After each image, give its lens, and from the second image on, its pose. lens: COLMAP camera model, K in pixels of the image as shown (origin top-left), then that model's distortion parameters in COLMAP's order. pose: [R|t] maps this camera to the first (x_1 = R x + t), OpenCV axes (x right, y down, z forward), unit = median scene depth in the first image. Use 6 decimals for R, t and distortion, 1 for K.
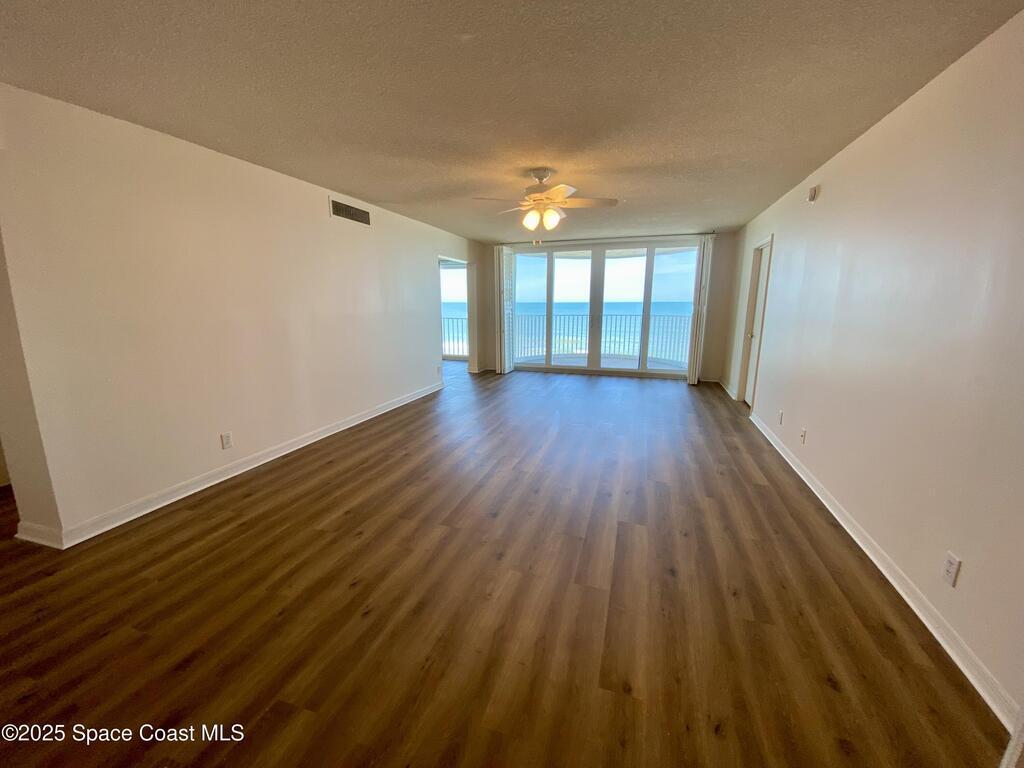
lens RADIAL K [[419.6, 0, 513.2], [0, 419.6, 386.0], [0, 0, 1]] dist [0.012618, -0.017534]
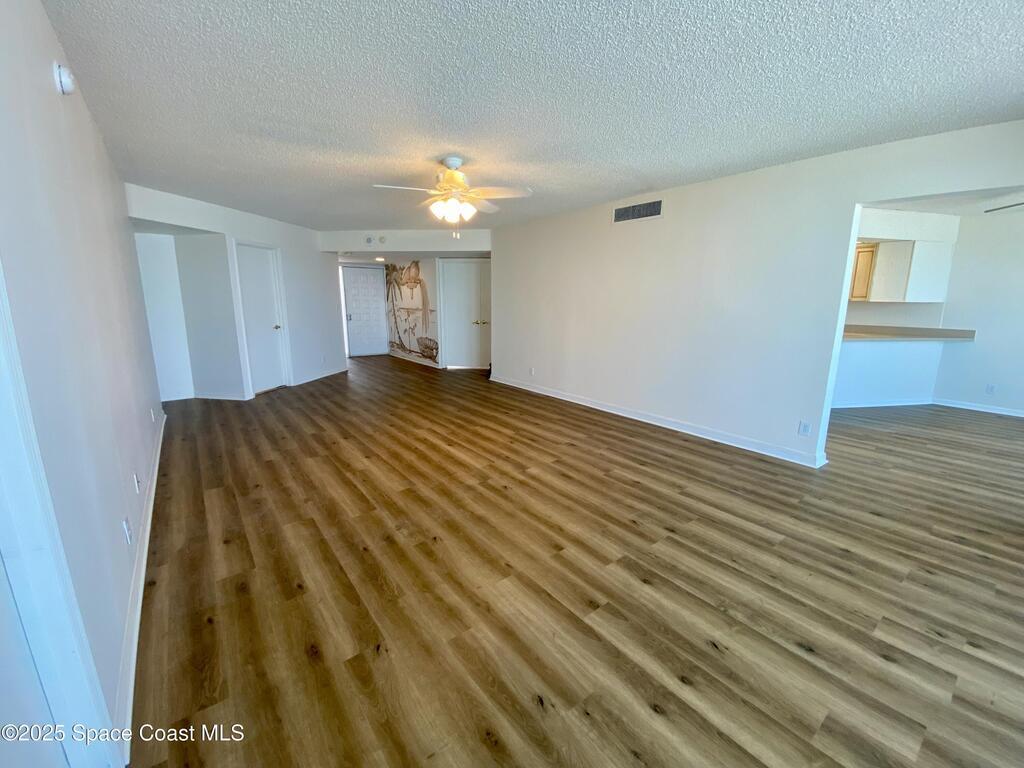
lens RADIAL K [[419.6, 0, 513.2], [0, 419.6, 386.0], [0, 0, 1]] dist [0.012618, -0.017534]
pose [[-0.571978, 0.162883, -0.803934, 0.663826], [-0.170456, 0.935089, 0.310731, -0.280621], [0.802363, 0.314766, -0.507086, 1.393922]]
